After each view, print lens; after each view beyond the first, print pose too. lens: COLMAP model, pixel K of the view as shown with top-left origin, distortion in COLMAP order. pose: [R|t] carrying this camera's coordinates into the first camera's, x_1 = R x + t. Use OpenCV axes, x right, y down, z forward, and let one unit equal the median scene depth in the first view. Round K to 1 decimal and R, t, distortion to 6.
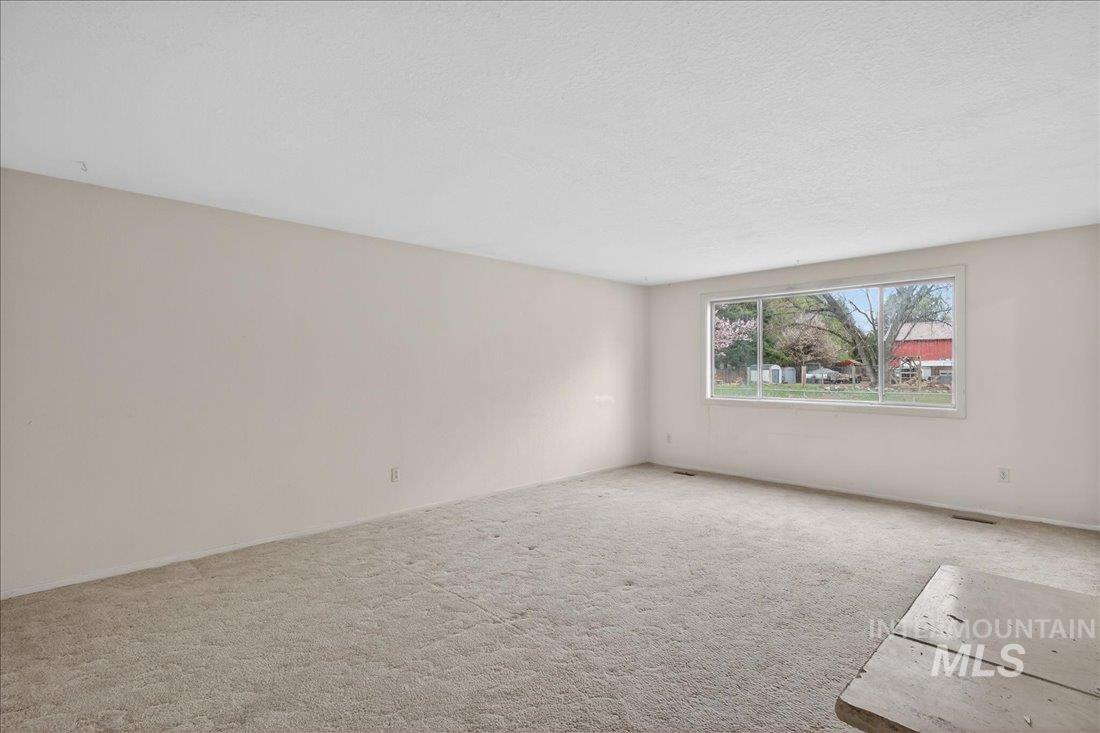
lens RADIAL K [[528.8, 0, 550.0], [0, 528.8, 366.5], [0, 0, 1]] dist [0.001371, 0.000108]
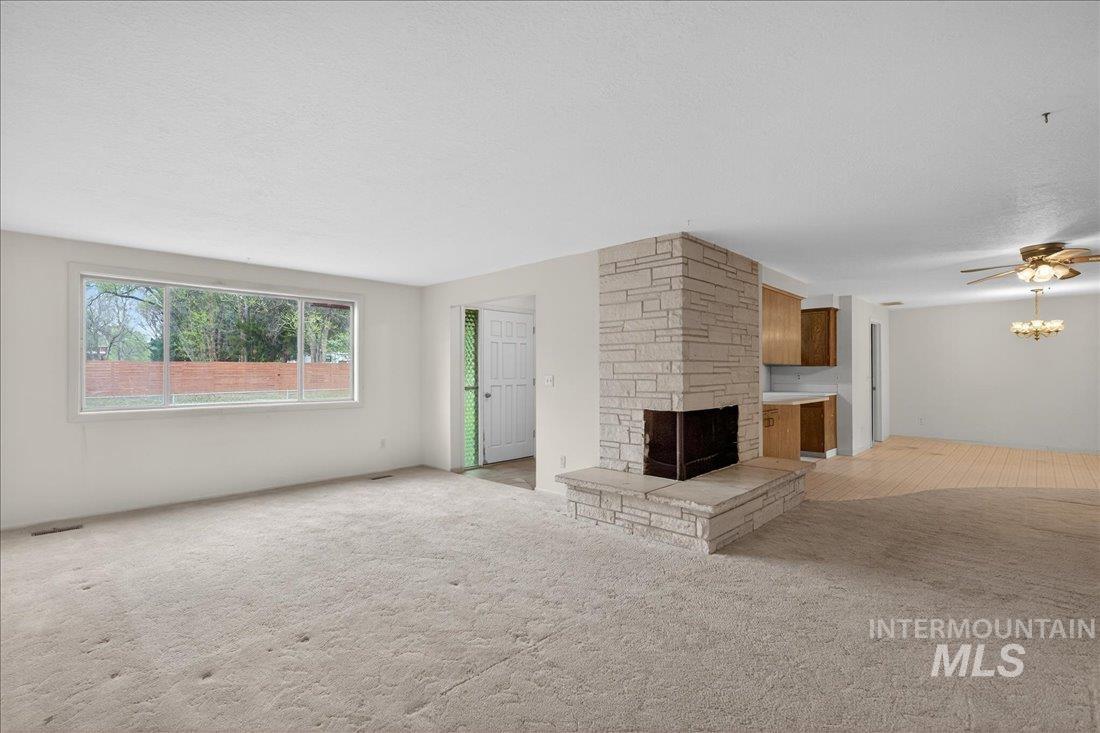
lens RADIAL K [[505.8, 0, 550.0], [0, 505.8, 366.5], [0, 0, 1]] dist [0.001024, 0.000438]
pose [[-0.039027, 0.013177, 0.999151, -0.560215], [-0.007085, 0.999884, -0.013464, 0.006312], [-0.999213, -0.007605, -0.038929, 0.584824]]
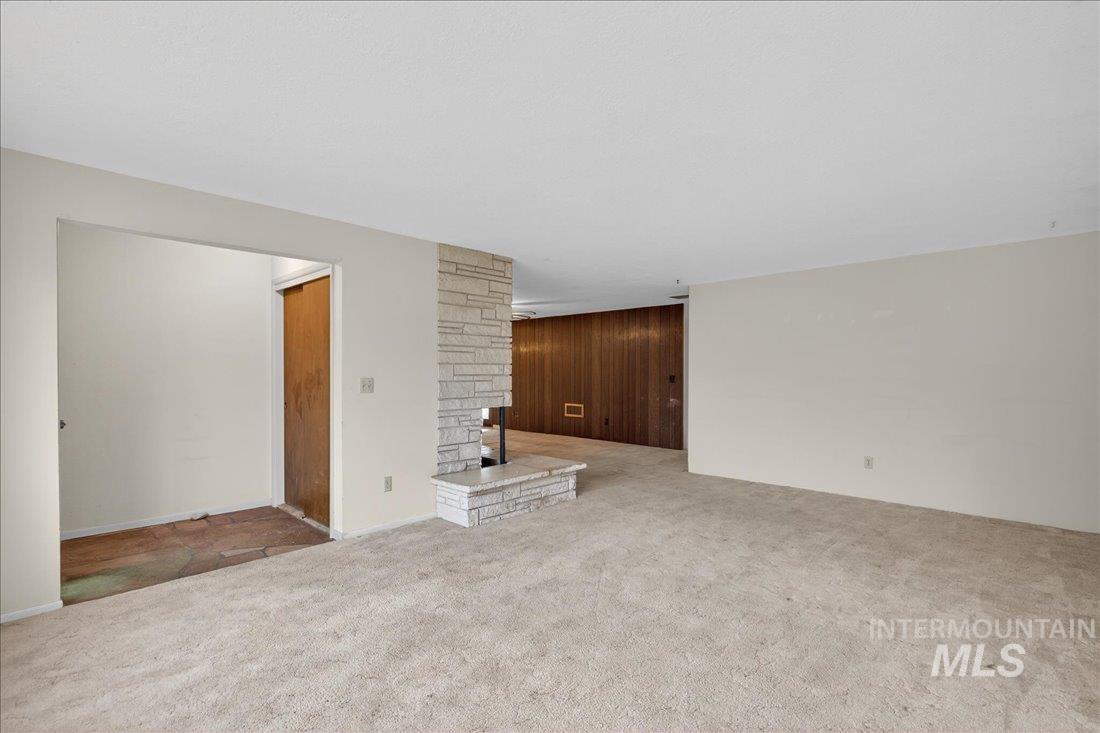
lens RADIAL K [[528.8, 0, 550.0], [0, 528.8, 366.5], [0, 0, 1]] dist [0.001371, 0.000108]
pose [[-0.998431, -0.002006, -0.055951, 0.297150], [-0.001368, 0.999934, -0.011433, 0.000496], [0.055970, -0.011338, -0.998368, 1.453899]]
